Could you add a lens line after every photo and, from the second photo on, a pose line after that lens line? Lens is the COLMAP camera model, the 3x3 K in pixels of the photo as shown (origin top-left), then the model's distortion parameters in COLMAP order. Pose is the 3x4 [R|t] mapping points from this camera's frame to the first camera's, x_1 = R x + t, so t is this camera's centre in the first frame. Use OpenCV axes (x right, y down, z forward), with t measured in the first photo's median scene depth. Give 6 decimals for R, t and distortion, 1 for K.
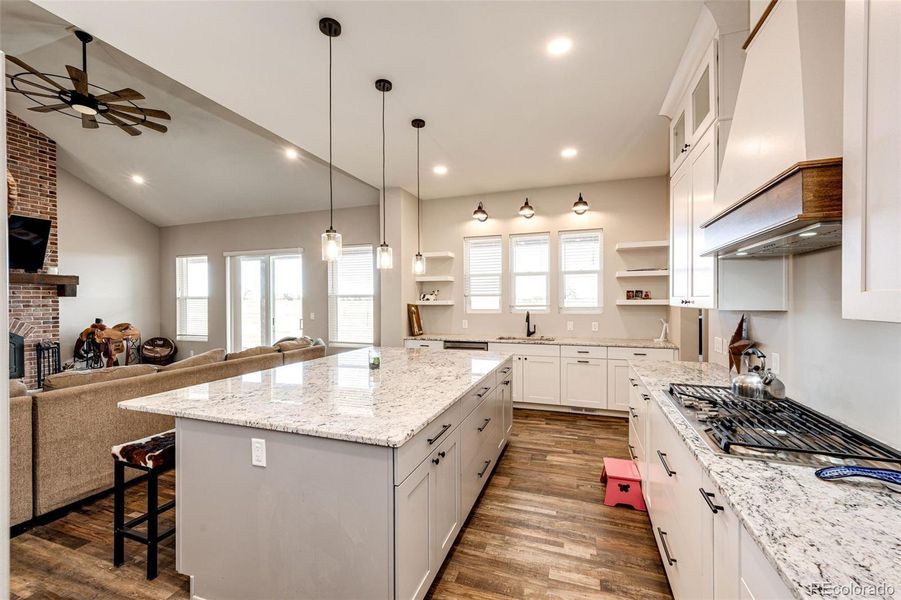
lens RADIAL K [[359.5, 0, 449.9], [0, 359.5, 298.7], [0, 0, 1]] dist [0.004060, -0.000127]
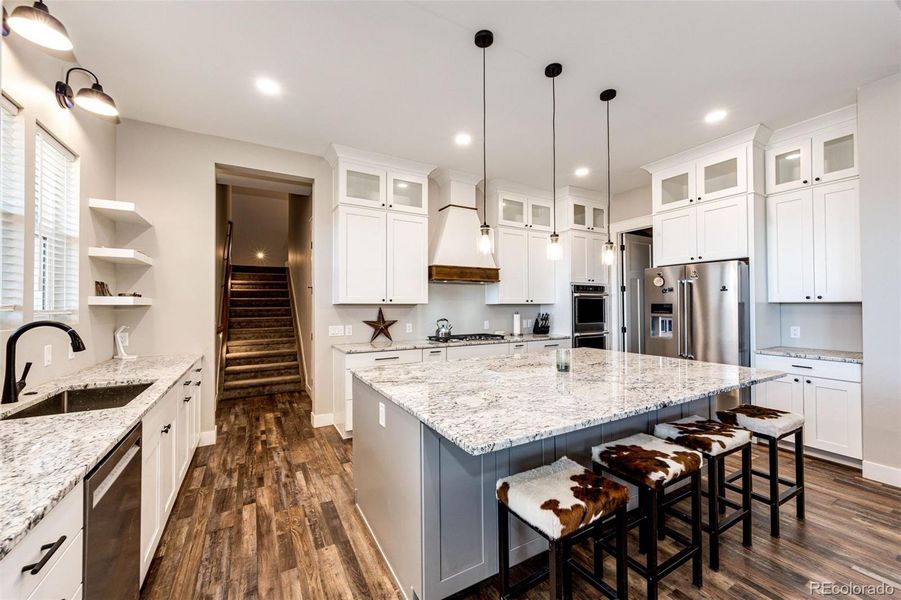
lens RADIAL K [[359.5, 0, 450.5], [0, 359.5, 304.8], [0, 0, 1]] dist [0.004060, -0.000127]
pose [[-0.765989, 0.018973, 0.642573, -0.302866], [0.010413, 0.999799, -0.017107, 0.030085], [-0.642769, -0.006413, -0.766033, 1.028318]]
